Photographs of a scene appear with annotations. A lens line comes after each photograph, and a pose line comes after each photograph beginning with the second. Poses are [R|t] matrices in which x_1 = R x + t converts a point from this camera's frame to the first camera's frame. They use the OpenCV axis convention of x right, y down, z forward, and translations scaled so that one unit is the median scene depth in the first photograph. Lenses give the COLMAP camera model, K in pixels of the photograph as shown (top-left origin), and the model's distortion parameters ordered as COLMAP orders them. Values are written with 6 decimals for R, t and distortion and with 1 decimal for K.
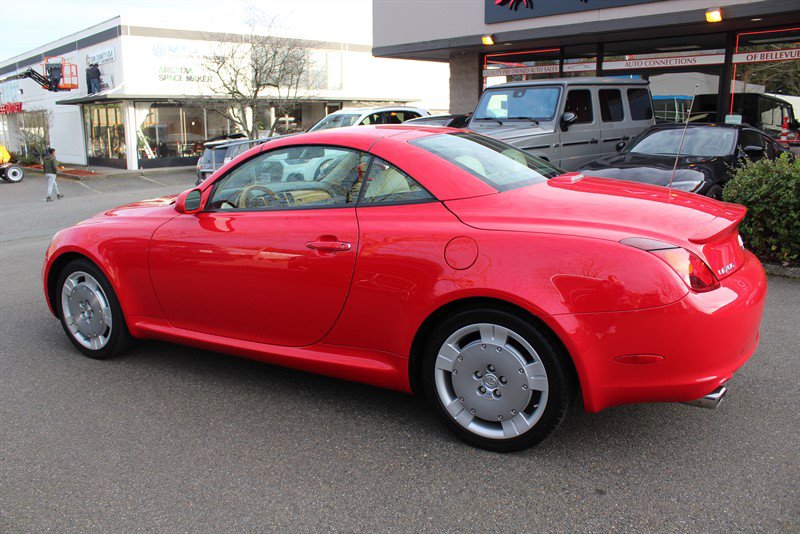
lens RADIAL K [[660.5, 0, 396.1], [0, 660.5, 264.0], [0, 0, 1]] dist [-0.154559, 0.120480]
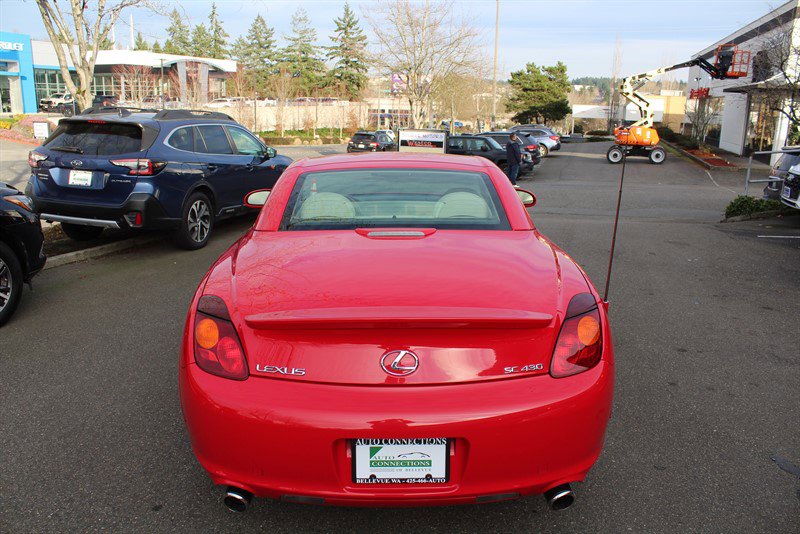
lens RADIAL K [[660.5, 0, 396.1], [0, 660.5, 268.3], [0, 0, 1]] dist [-0.154559, 0.120480]
pose [[0.500721, 0.227424, -0.835199, 0.887463], [-0.200180, 0.969137, 0.143882, -0.184802], [0.842144, 0.095145, 0.530793, 0.482605]]
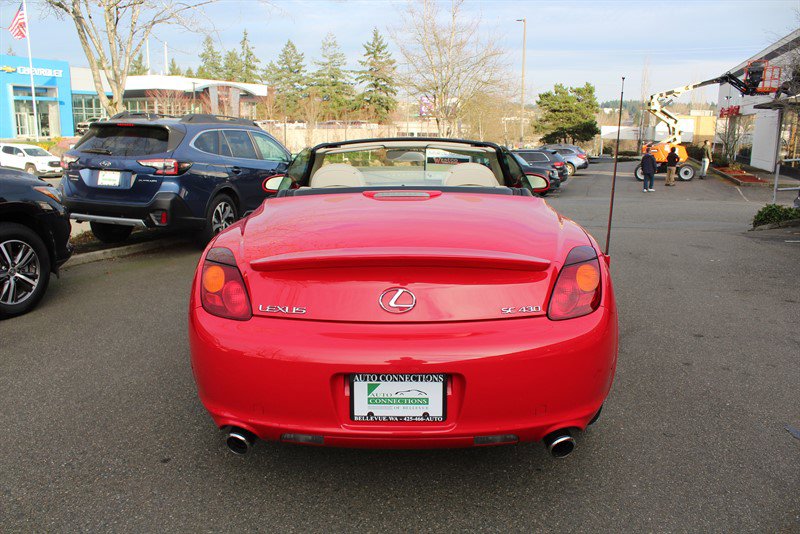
lens RADIAL K [[660.5, 0, 393.7], [0, 660.5, 269.9], [0, 0, 1]] dist [-0.154559, 0.120480]
pose [[0.459441, 0.199828, -0.865438, 0.930453], [-0.196488, 0.973089, 0.120374, -0.119594], [0.866202, 0.114743, 0.486341, 0.505761]]
